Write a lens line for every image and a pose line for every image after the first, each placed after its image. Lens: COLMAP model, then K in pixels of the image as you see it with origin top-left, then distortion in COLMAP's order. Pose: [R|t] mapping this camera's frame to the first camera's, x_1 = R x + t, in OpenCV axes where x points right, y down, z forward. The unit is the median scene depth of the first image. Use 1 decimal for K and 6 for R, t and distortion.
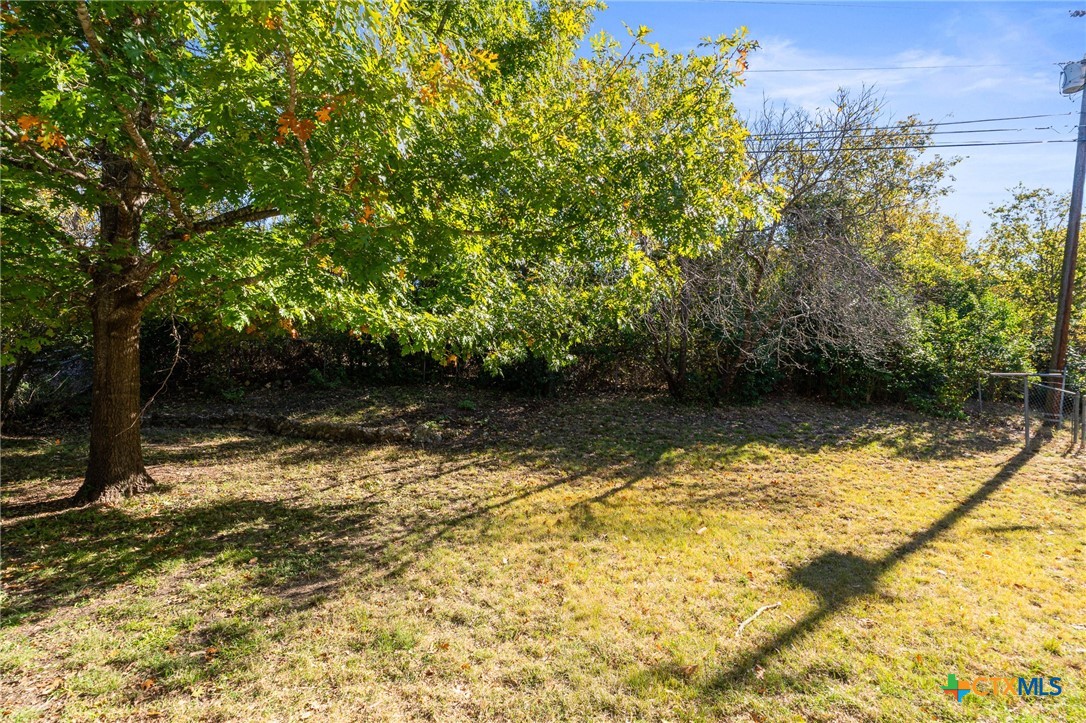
lens RADIAL K [[492.3, 0, 543.0], [0, 492.3, 361.5], [0, 0, 1]] dist [0.000492, 0.000422]
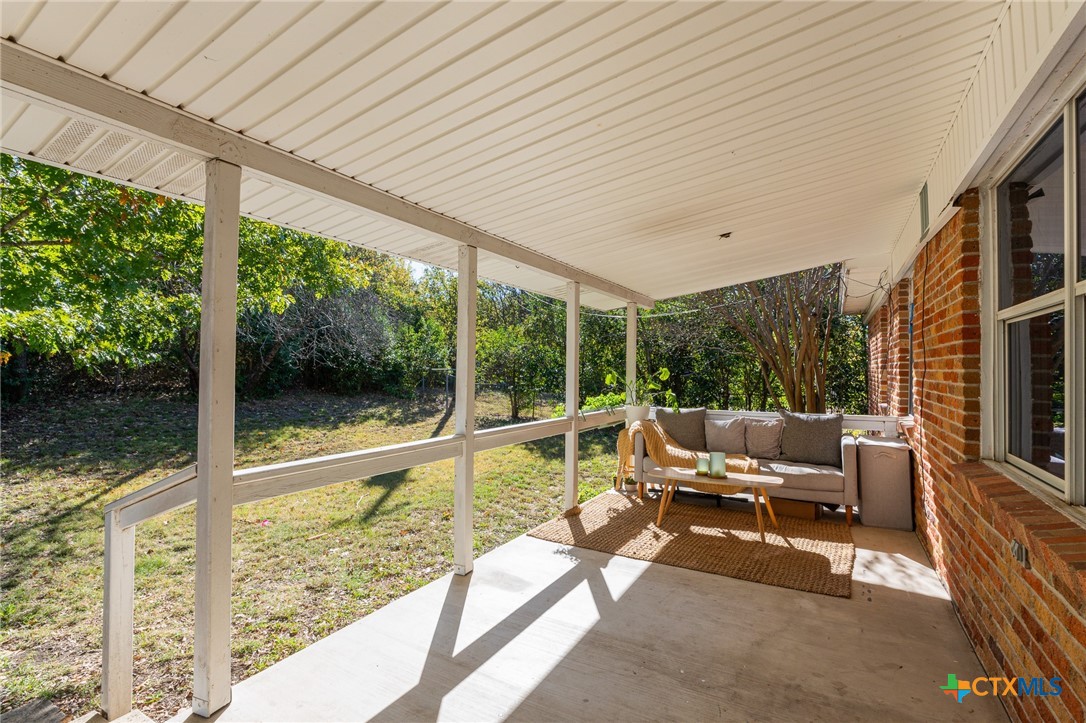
lens RADIAL K [[492.3, 0, 543.0], [0, 492.3, 361.5], [0, 0, 1]] dist [0.000492, 0.000422]
pose [[0.547326, 0.006508, 0.836894, -0.249251], [-0.012879, 0.999917, 0.000647, -0.006731], [-0.836820, -0.011132, 0.547365, -0.196565]]
